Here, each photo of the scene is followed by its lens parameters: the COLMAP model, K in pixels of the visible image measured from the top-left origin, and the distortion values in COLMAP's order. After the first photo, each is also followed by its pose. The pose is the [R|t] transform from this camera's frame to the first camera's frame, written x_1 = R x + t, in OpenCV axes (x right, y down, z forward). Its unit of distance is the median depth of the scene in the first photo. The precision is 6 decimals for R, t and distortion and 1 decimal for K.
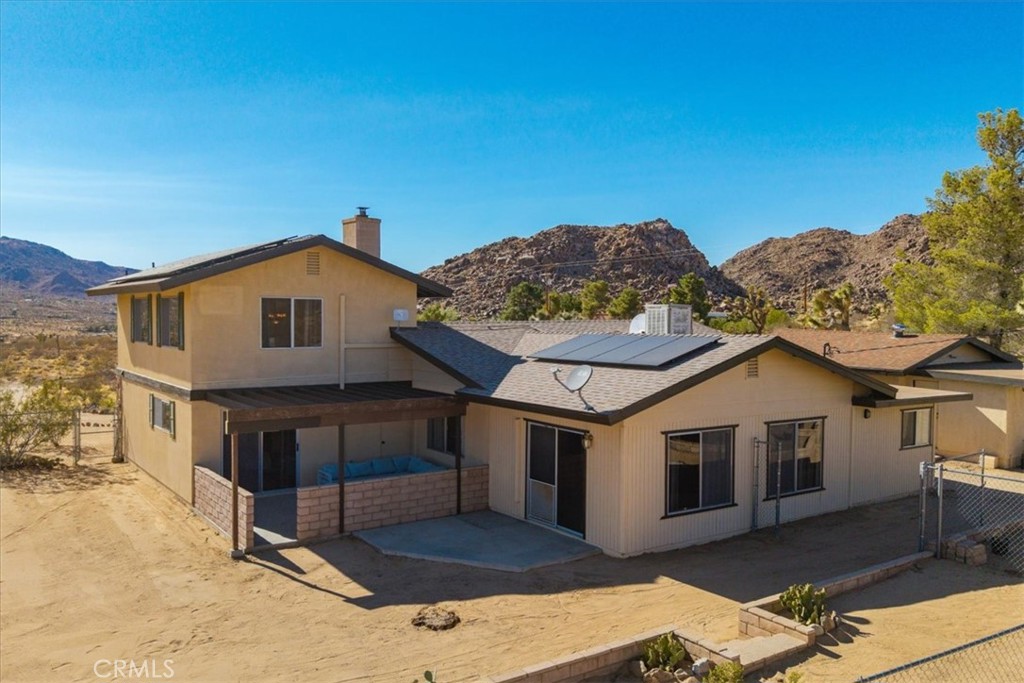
lens RADIAL K [[821.6, 0, 518.0], [0, 821.6, 329.7], [0, 0, 1]] dist [0.070121, -0.126068]
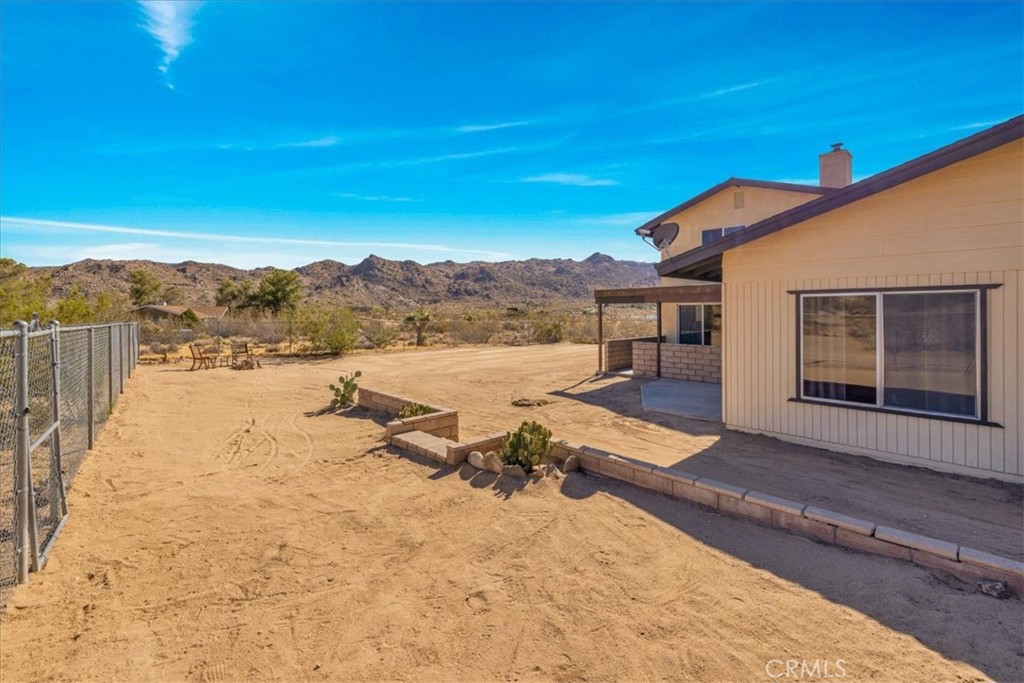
lens RADIAL K [[445.6, 0, 507.4], [0, 445.6, 313.5], [0, 0, 1]] dist [0.000043, 0.000377]
pose [[0.125594, -0.005354, -0.992067, 0.534560], [-0.009974, 0.999928, -0.006659, 0.142338], [0.992032, 0.010731, 0.125531, 0.637315]]
